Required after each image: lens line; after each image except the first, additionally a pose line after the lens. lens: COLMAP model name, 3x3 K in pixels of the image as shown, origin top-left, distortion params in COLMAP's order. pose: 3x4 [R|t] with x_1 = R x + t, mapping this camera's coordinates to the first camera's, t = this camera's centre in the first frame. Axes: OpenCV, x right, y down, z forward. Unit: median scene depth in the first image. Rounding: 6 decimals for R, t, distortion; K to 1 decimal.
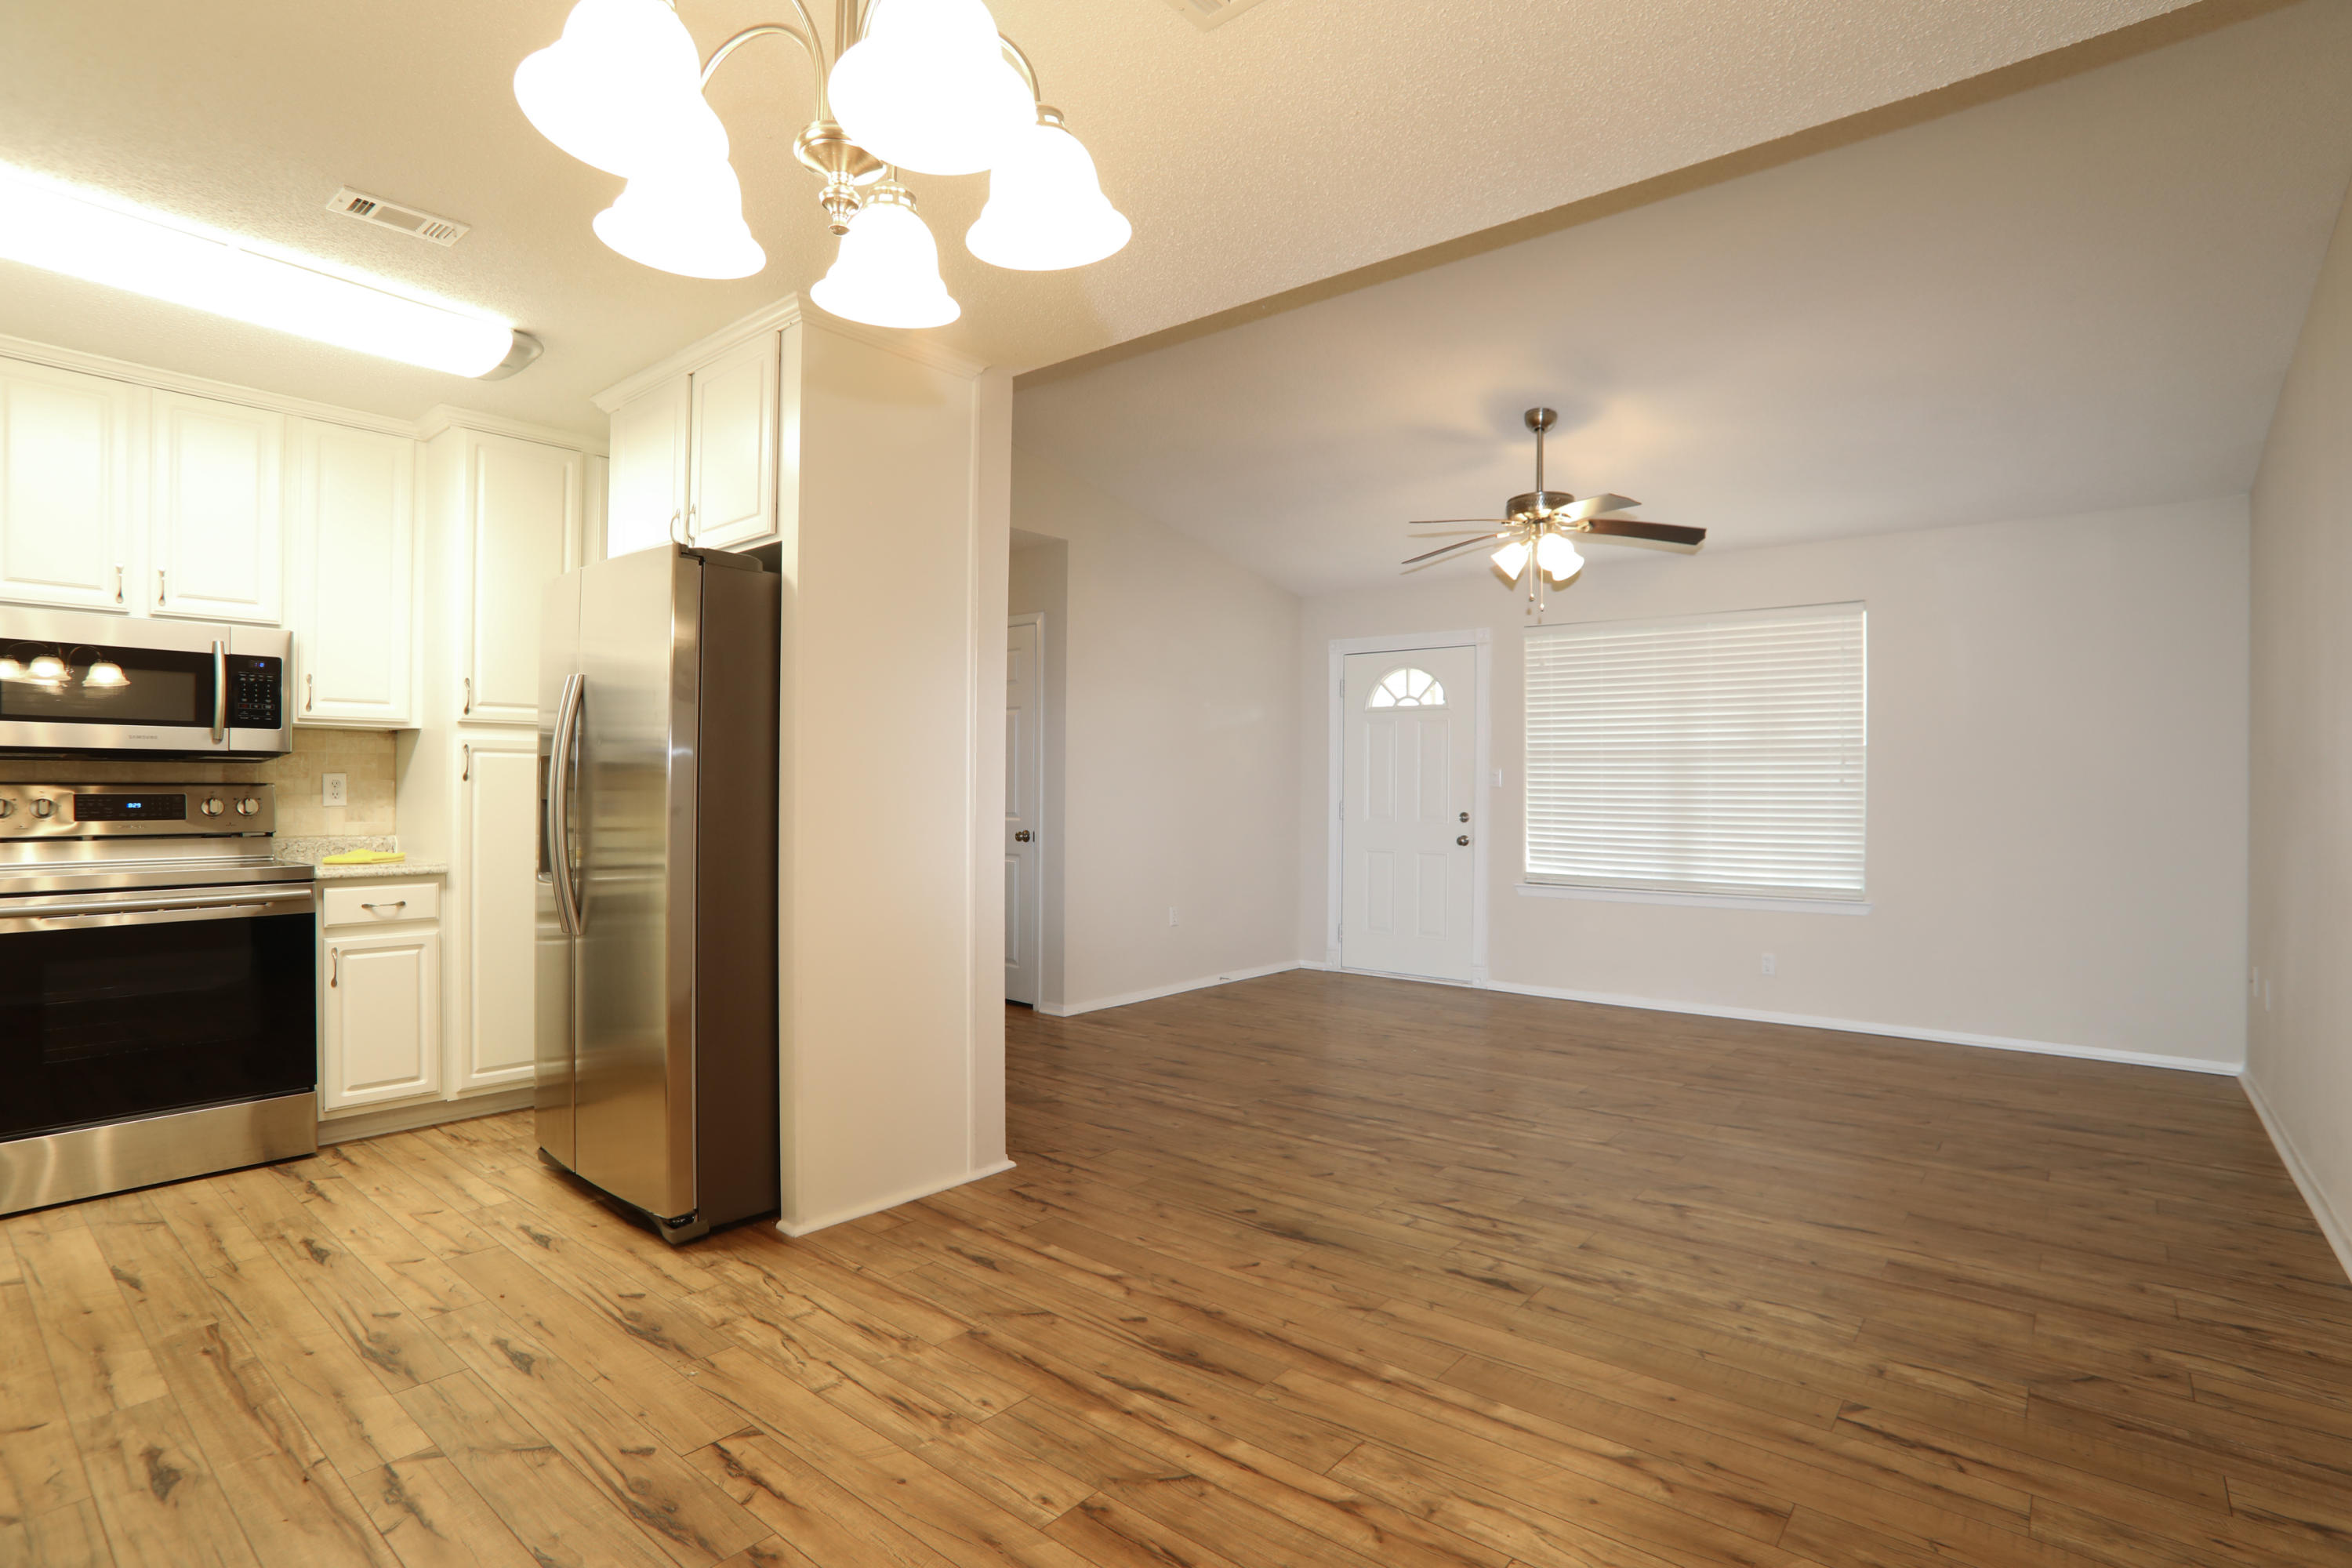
lens RADIAL K [[1168.6, 0, 1177.3], [0, 1168.6, 779.8], [0, 0, 1]] dist [0.001341, -0.000084]
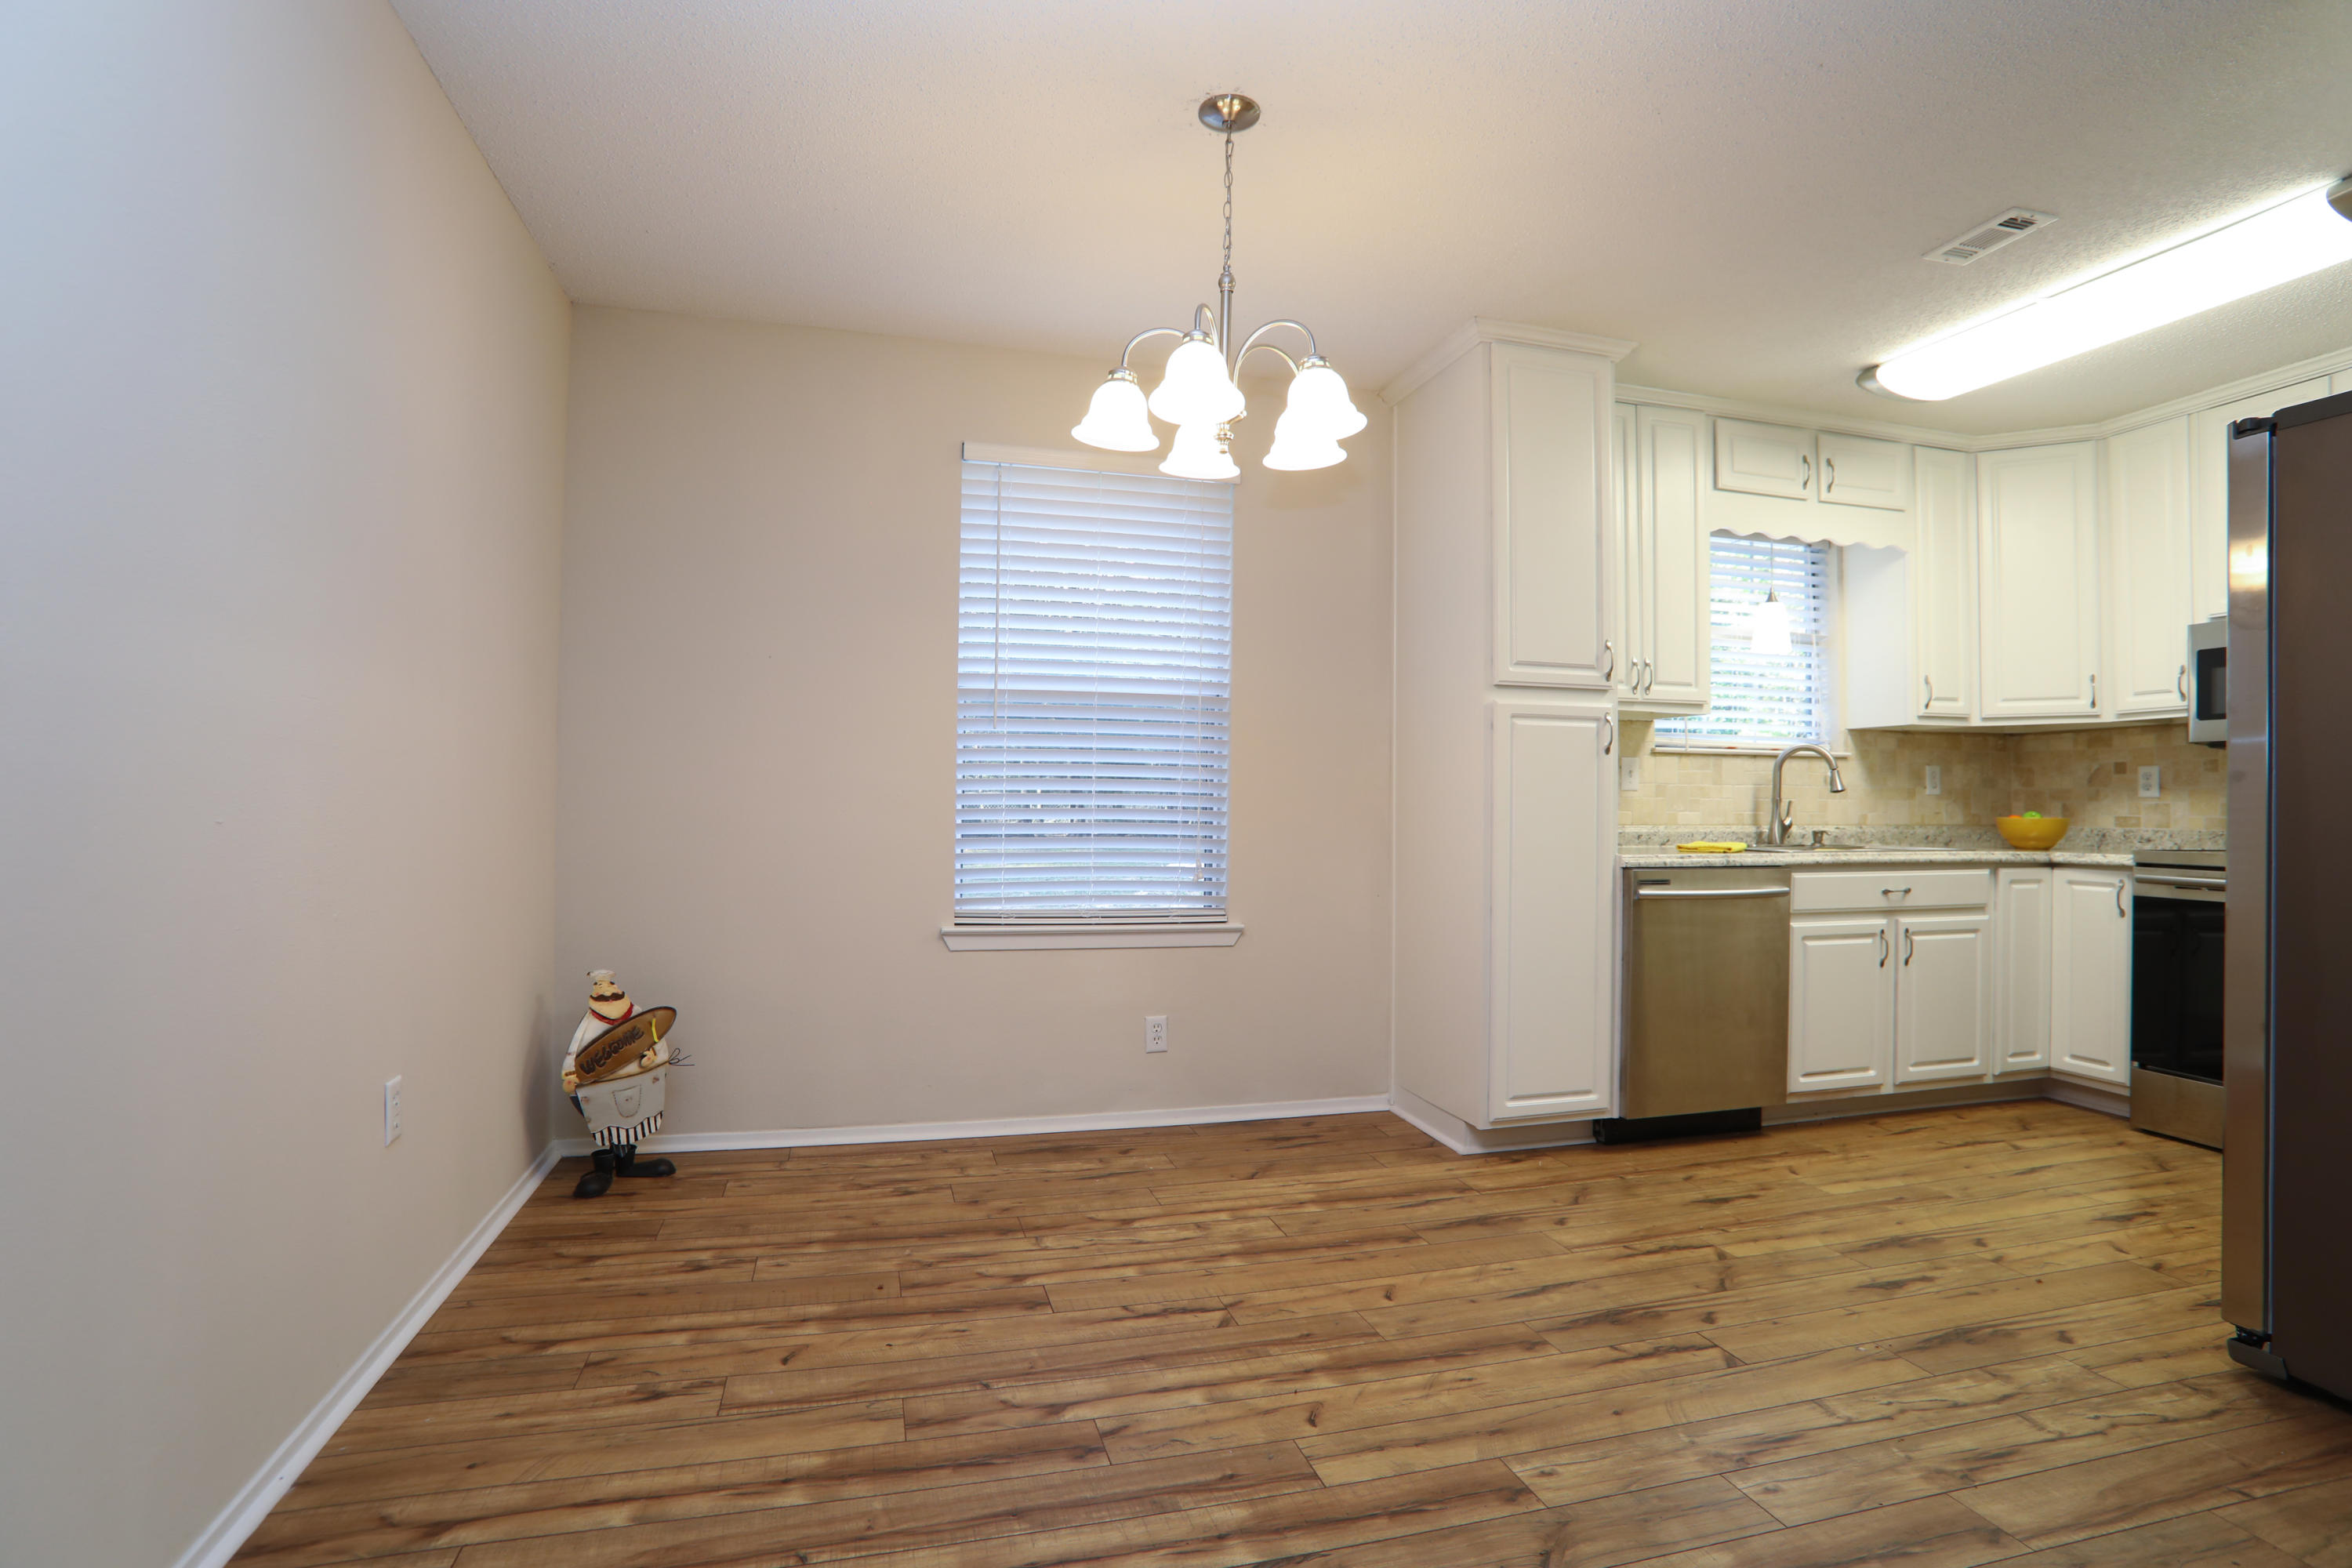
lens RADIAL K [[1168.6, 0, 1180.0], [0, 1168.6, 790.2], [0, 0, 1]] dist [0.001341, -0.000084]
pose [[-0.549487, -0.020904, -0.835240, 0.712865], [-0.017558, 0.999755, -0.013470, 0.071107], [0.835317, 0.007263, -0.549720, 1.065759]]
